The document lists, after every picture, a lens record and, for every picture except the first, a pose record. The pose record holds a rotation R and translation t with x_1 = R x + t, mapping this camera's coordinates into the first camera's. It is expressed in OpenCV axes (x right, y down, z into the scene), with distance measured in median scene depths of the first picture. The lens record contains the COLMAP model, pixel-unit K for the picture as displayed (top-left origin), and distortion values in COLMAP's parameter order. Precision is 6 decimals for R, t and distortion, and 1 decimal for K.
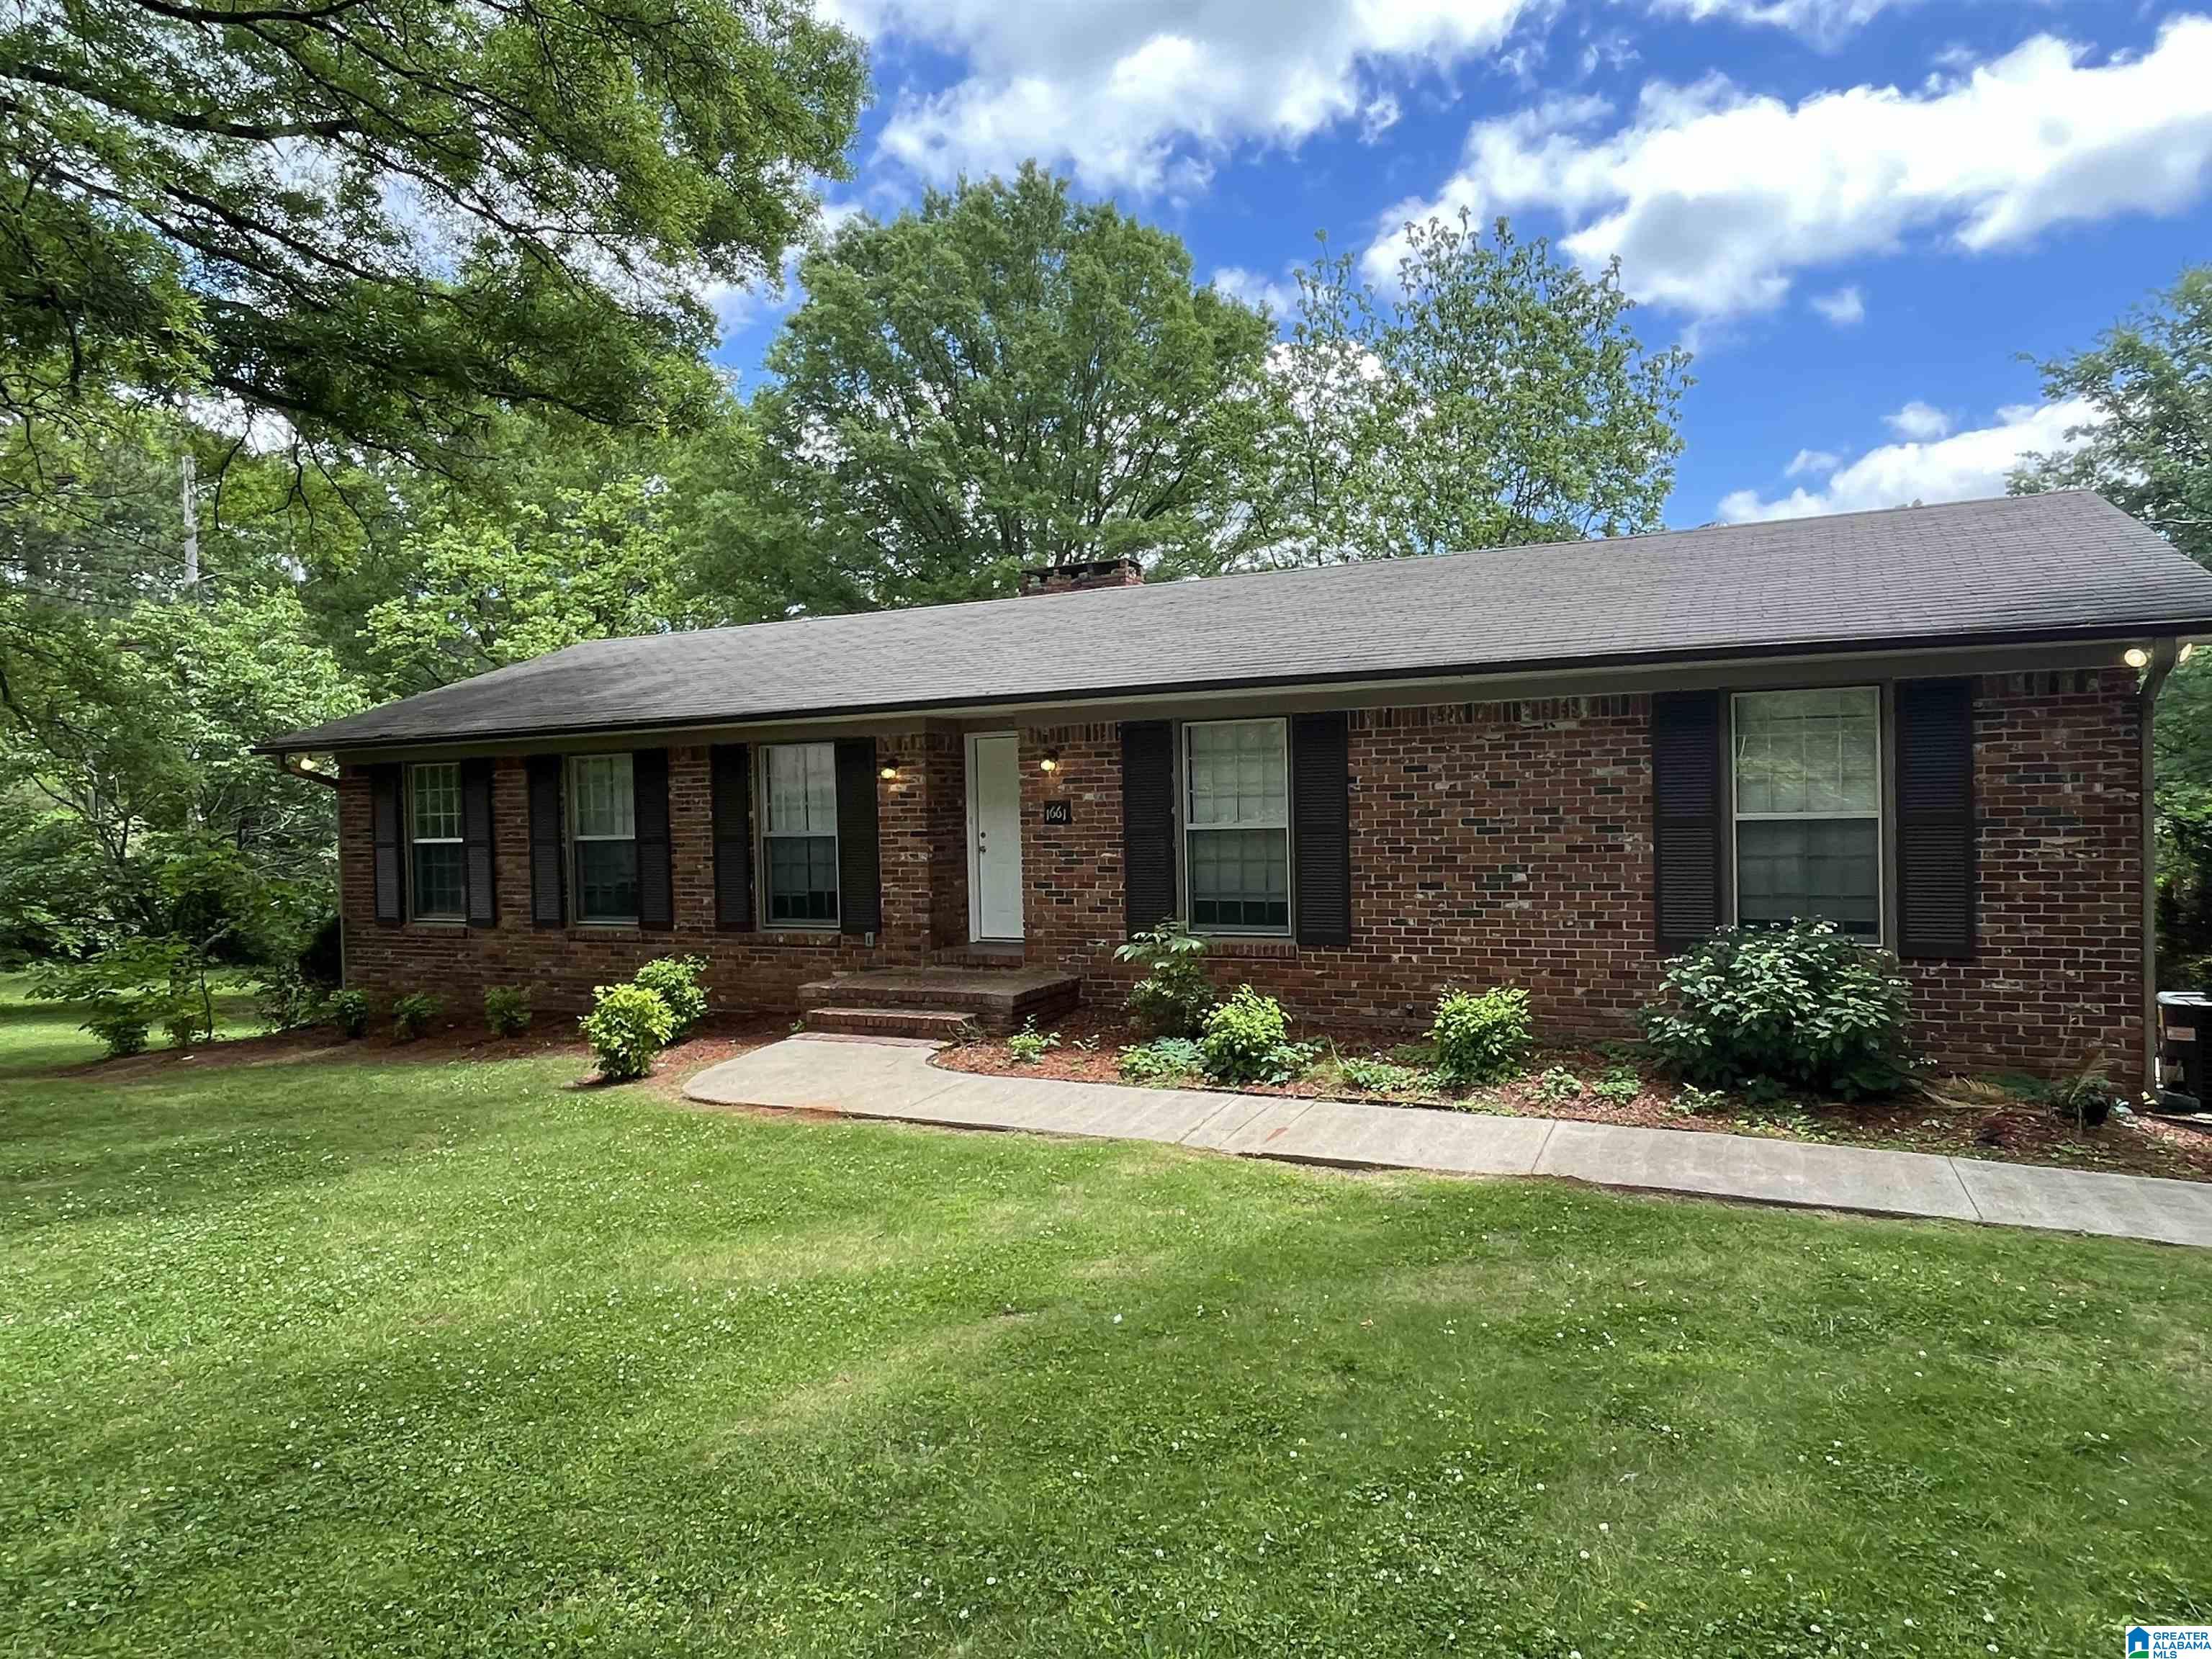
lens RADIAL K [[1356.8, 0, 1095.4], [0, 1356.8, 826.8], [0, 0, 1]] dist [-0.007257, 0.004505]
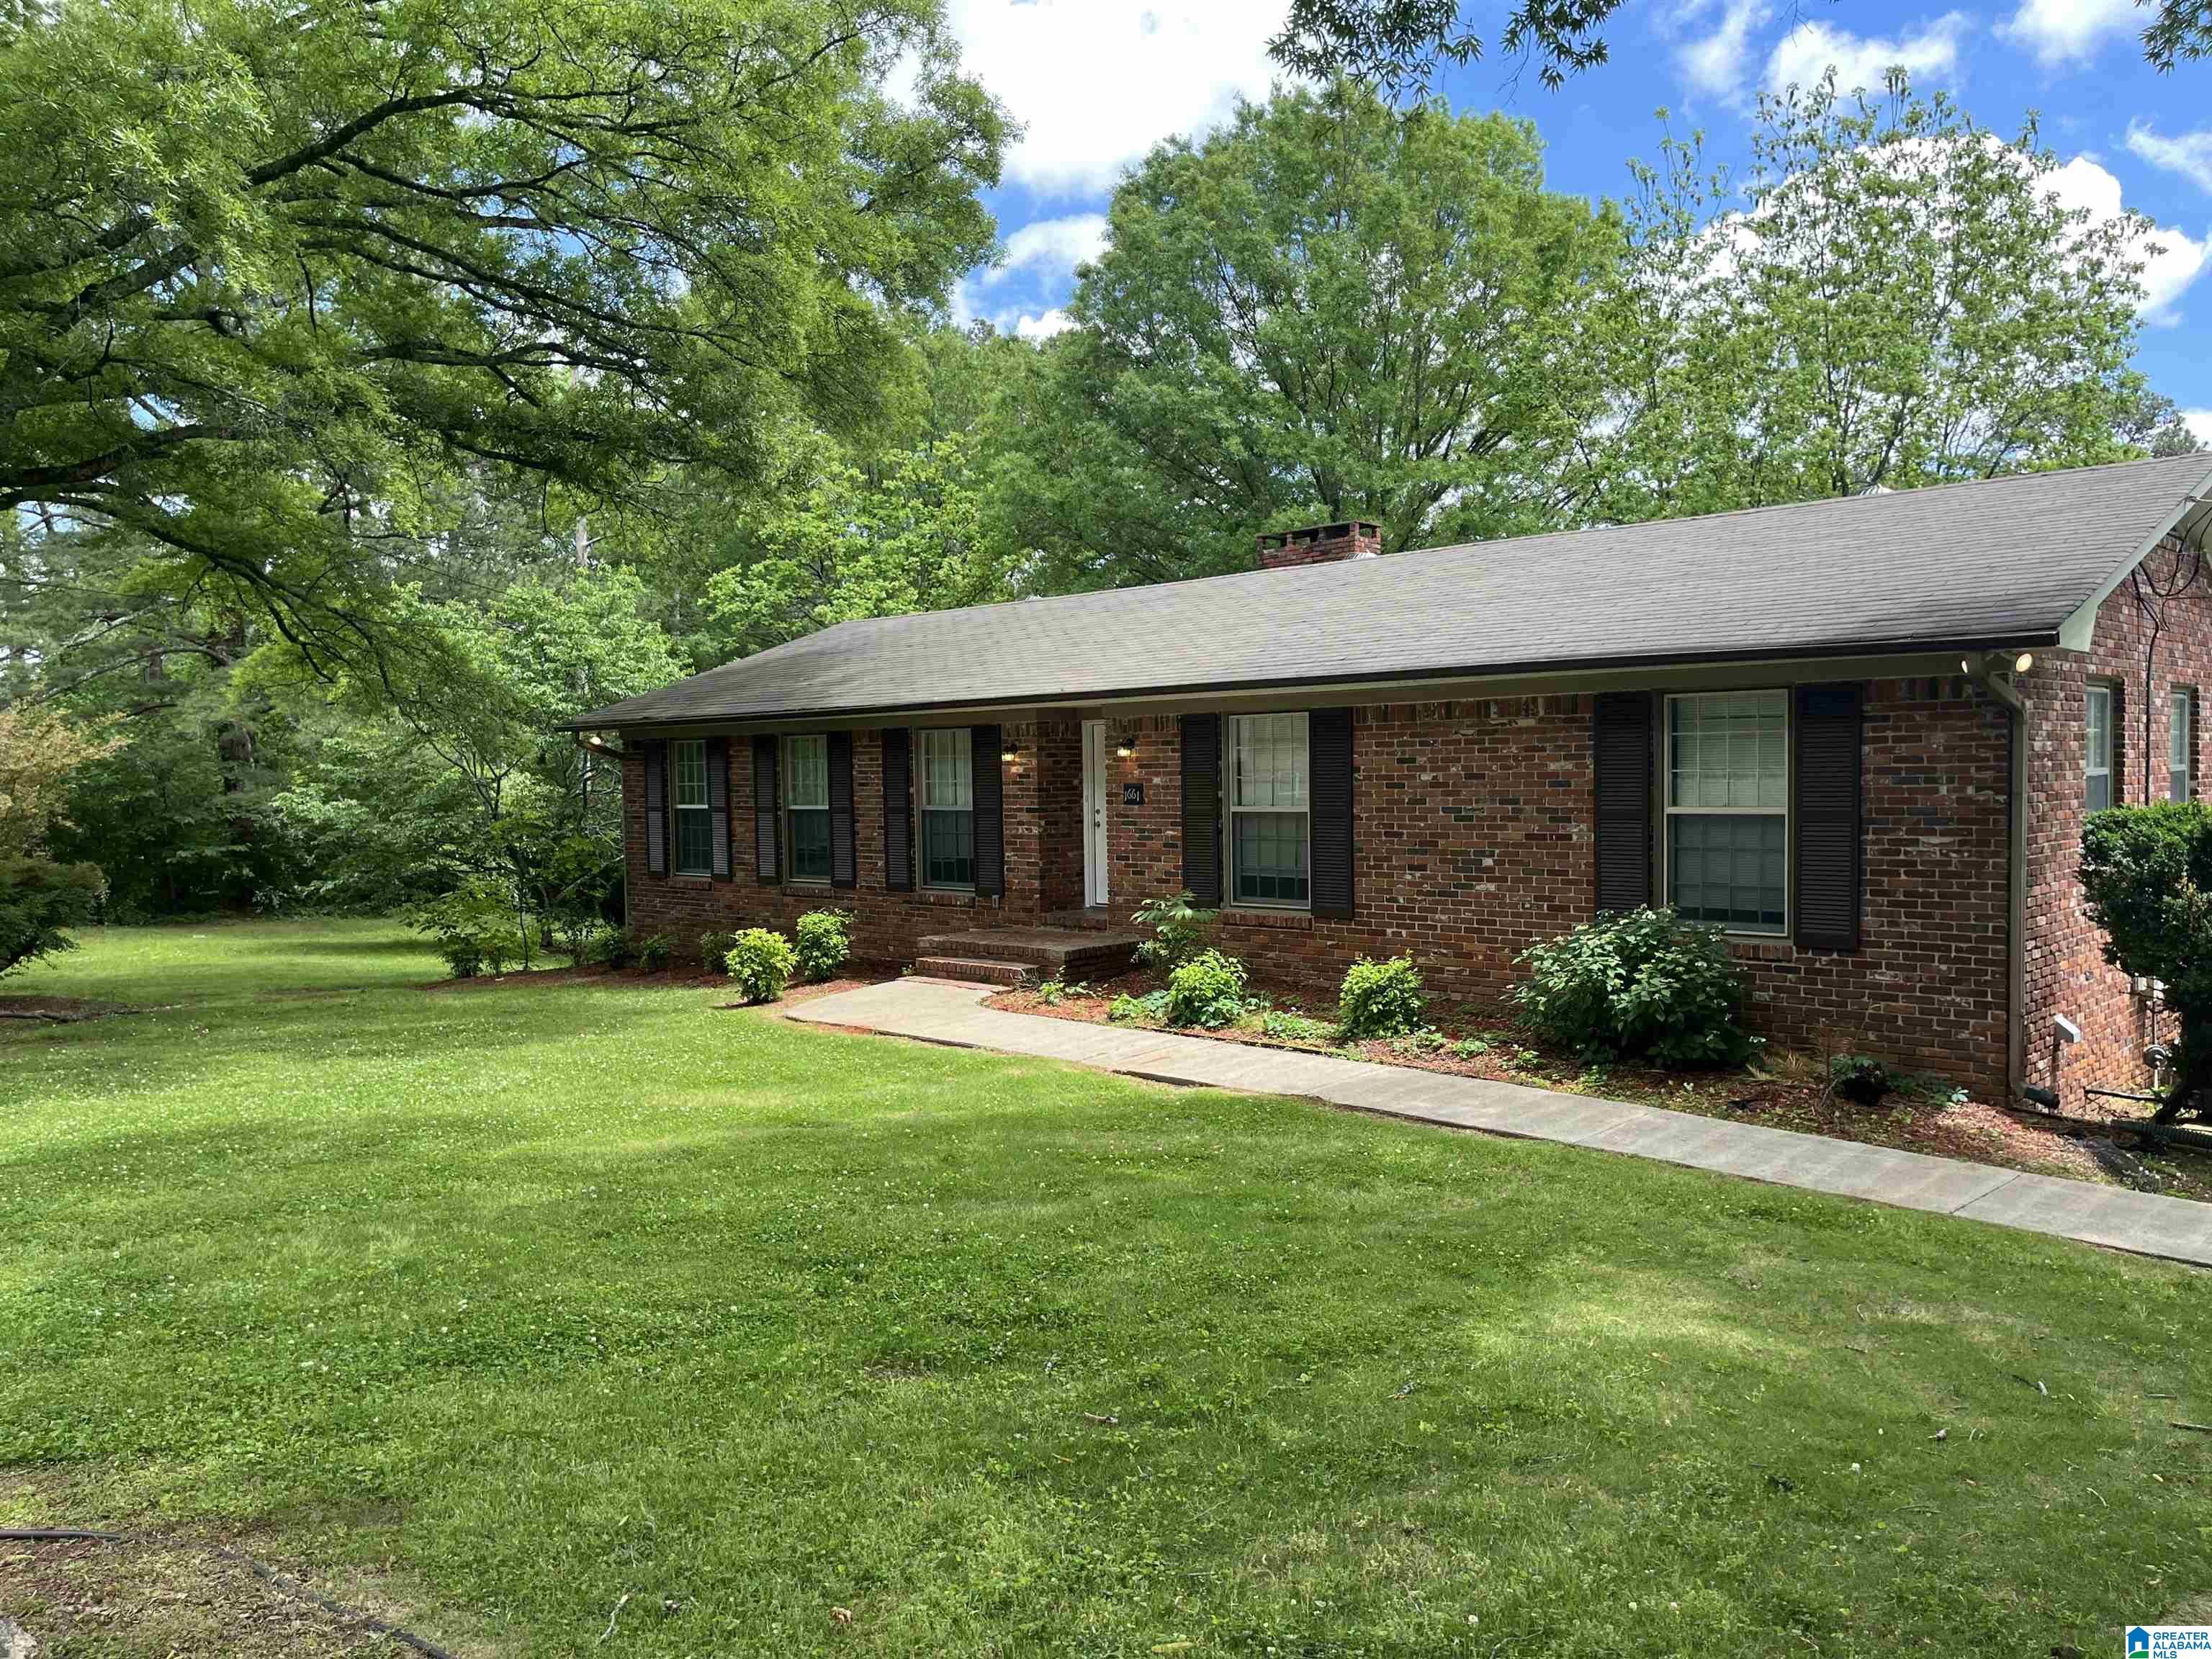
lens RADIAL K [[1660.6, 0, 1095.1], [0, 1660.6, 830.1], [0, 0, 1]] dist [0.061505, -0.085821]
pose [[0.949020, 0.019621, -0.314606, 0.408838], [-0.010254, 0.999454, 0.031403, -0.025478], [0.315050, -0.026576, 0.948703, -0.346796]]
